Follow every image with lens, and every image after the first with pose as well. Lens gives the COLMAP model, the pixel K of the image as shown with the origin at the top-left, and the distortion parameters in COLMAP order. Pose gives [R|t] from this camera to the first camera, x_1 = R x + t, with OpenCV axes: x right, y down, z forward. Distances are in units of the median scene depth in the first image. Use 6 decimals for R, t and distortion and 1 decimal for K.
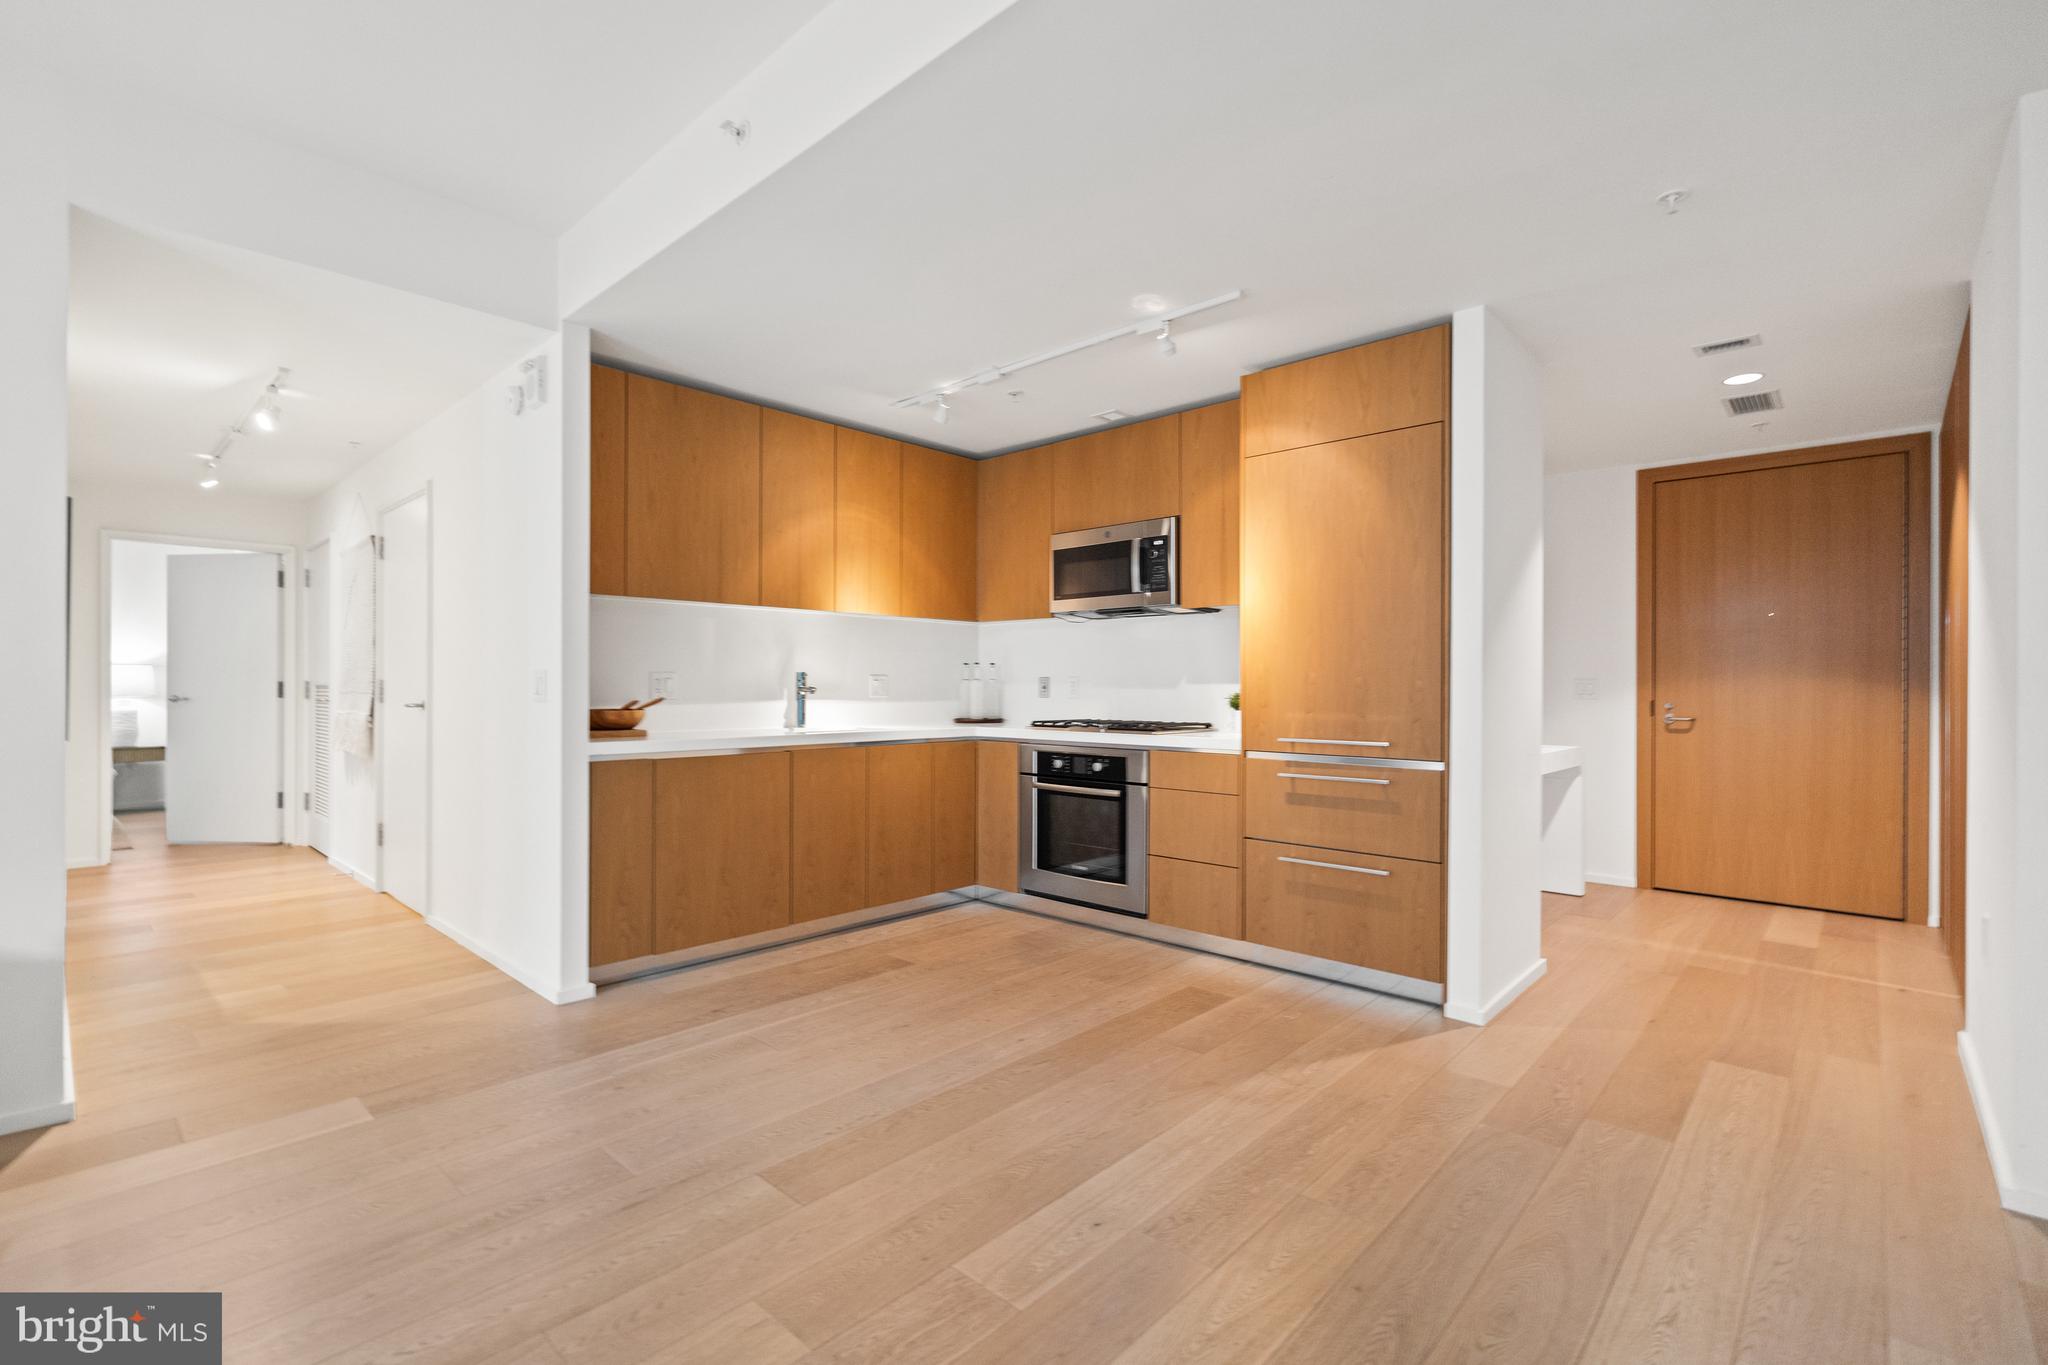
lens RADIAL K [[922.5, 0, 1009.9], [0, 922.5, 682.5], [0, 0, 1]] dist [0.001420, 0.000535]
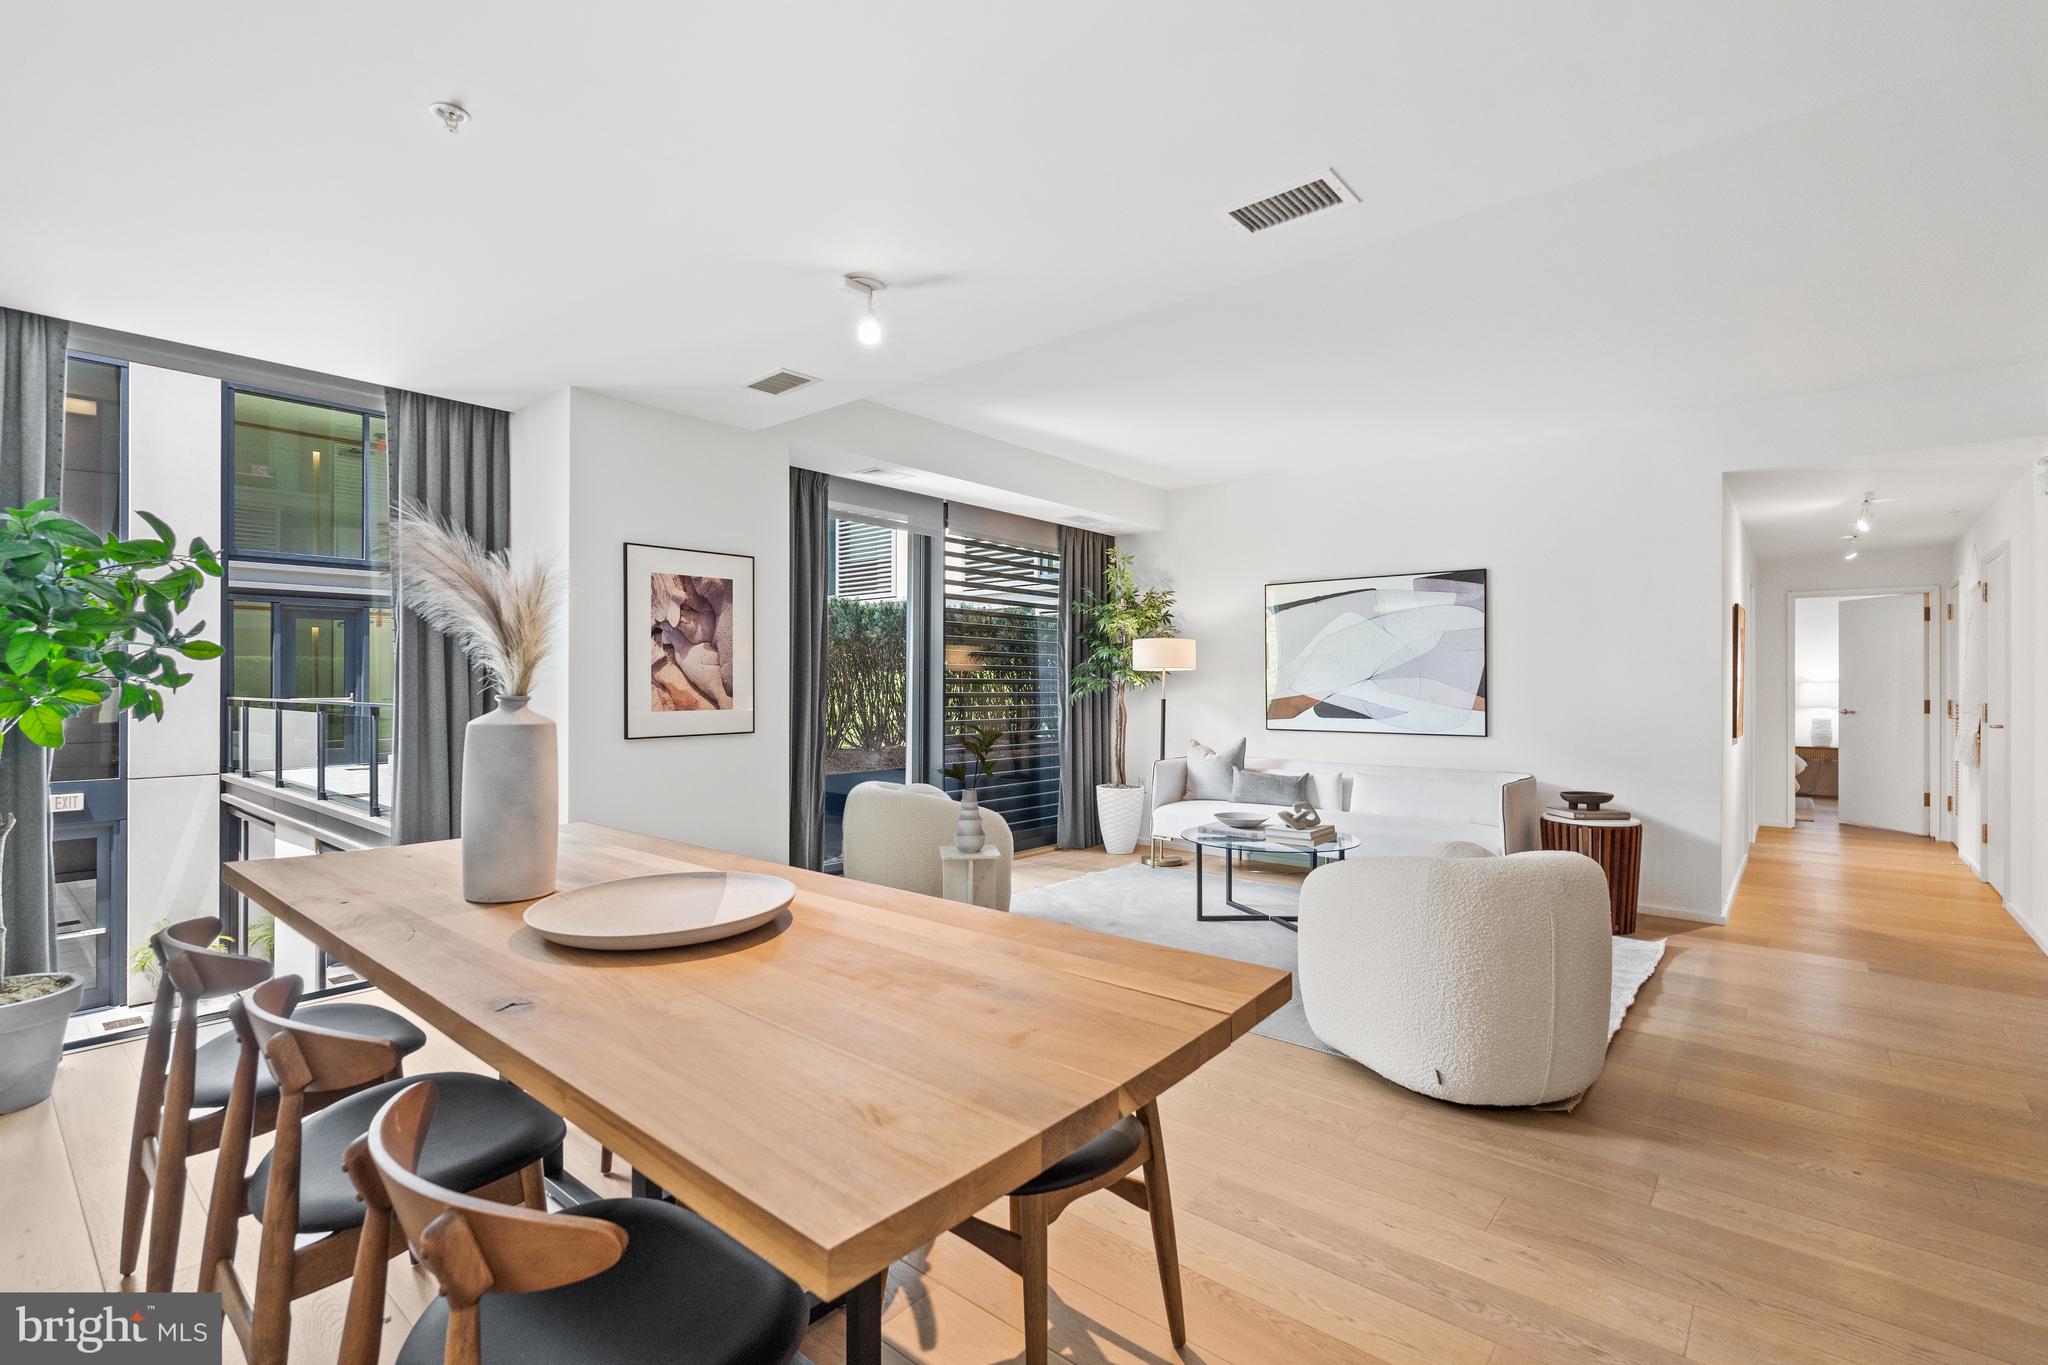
lens RADIAL K [[922.5, 0, 1013.3], [0, 922.5, 688.2], [0, 0, 1]] dist [0.001420, 0.000535]
pose [[0.052678, 0.001229, -0.998611, 0.342546], [0.001358, 0.999998, 0.001302, -0.019588], [0.998611, -0.001425, 0.052676, -0.243373]]
